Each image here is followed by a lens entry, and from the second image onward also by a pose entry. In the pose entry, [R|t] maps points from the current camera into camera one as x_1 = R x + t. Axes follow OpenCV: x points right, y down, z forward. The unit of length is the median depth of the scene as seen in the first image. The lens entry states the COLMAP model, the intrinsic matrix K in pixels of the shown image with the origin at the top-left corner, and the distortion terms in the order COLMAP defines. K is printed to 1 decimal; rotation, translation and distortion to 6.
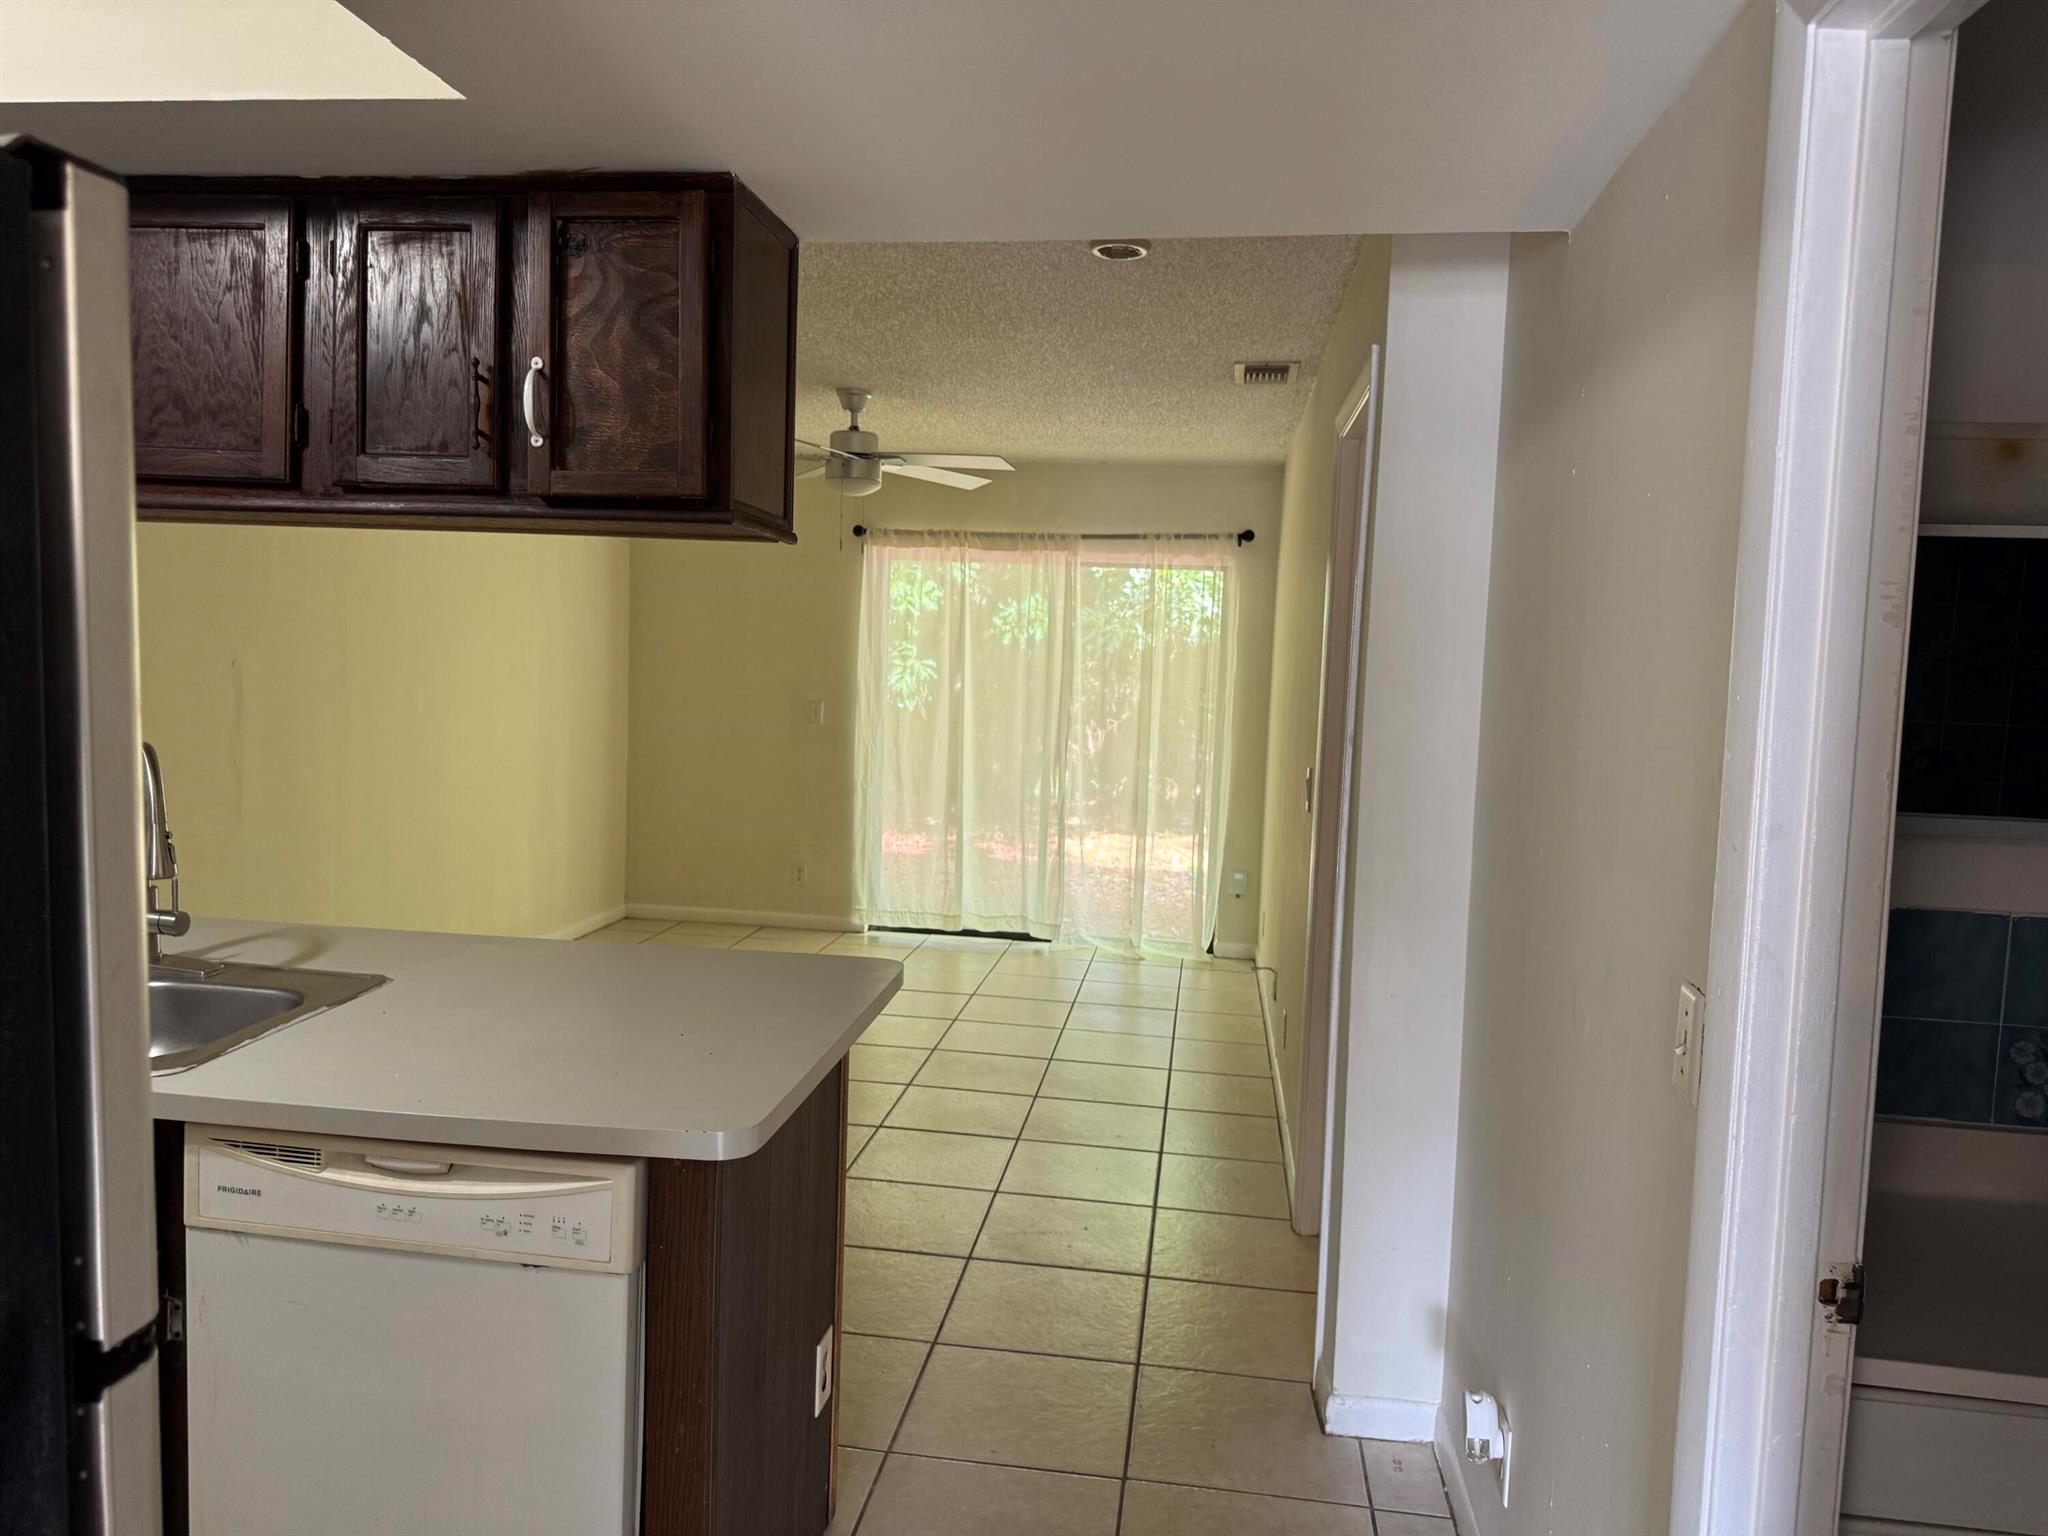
lens RADIAL K [[1475.7, 0, 1024.0], [0, 1475.7, 768.0], [0, 0, 1]] dist [0.098156, -0.157931]
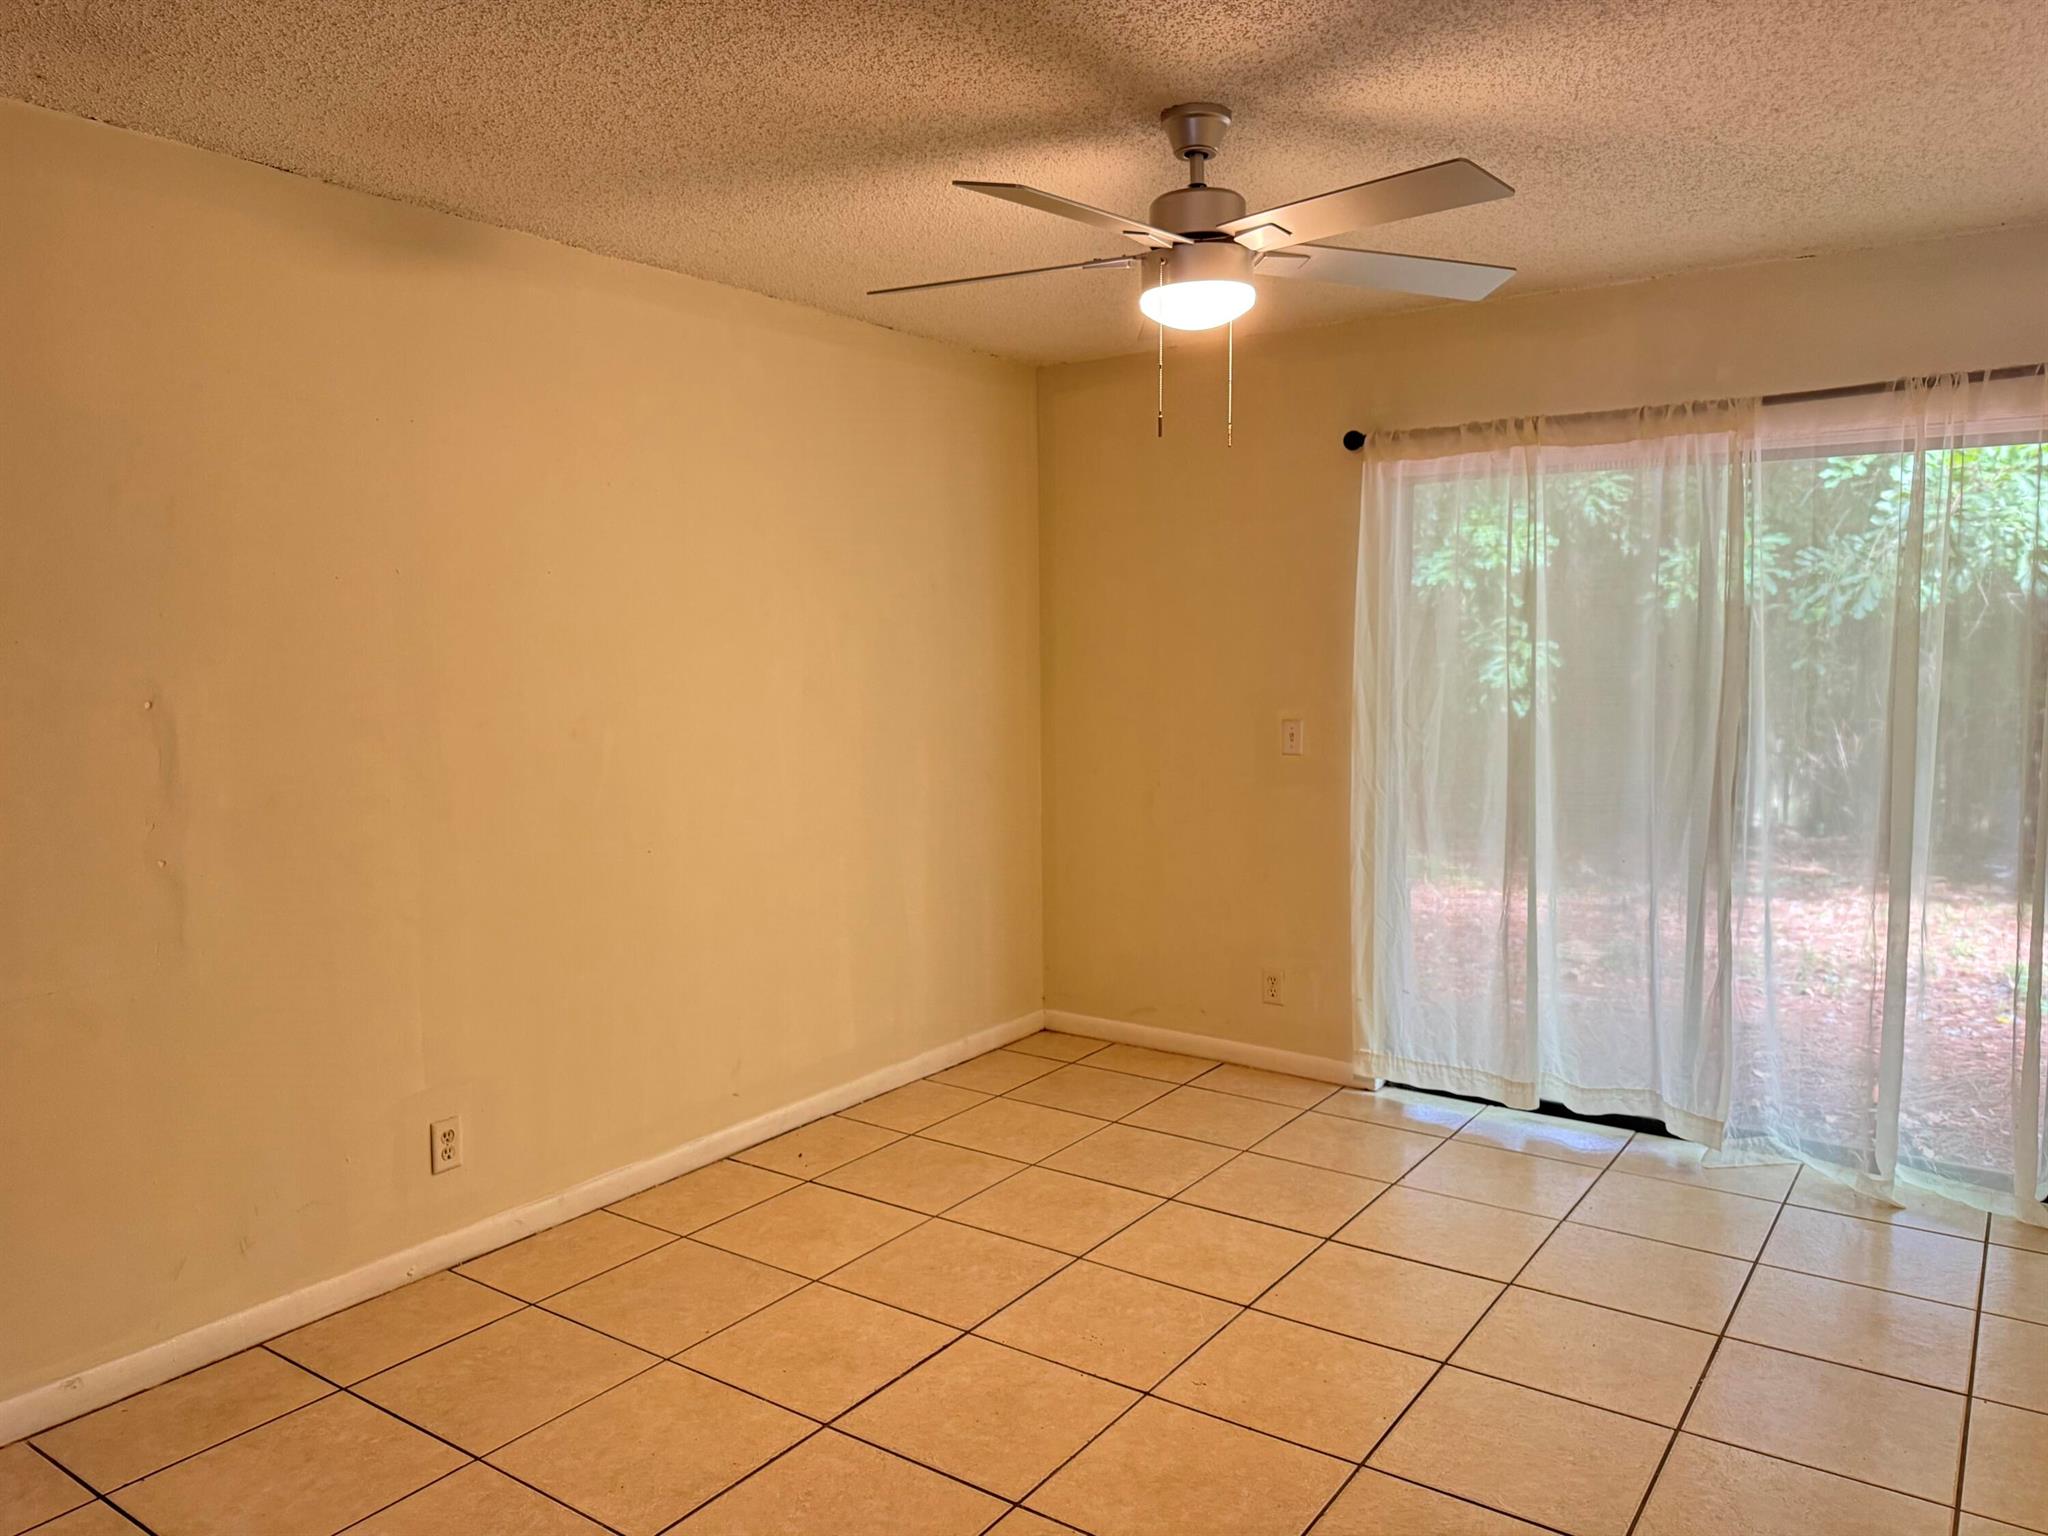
lens RADIAL K [[1475.7, 0, 1024.0], [0, 1475.7, 768.0], [0, 0, 1]] dist [0.098156, -0.157931]
pose [[0.889637, 0.001930, -0.456664, 0.046045], [0.002838, 0.999948, 0.009756, -0.031146], [0.456659, -0.009976, 0.889586, 0.389027]]
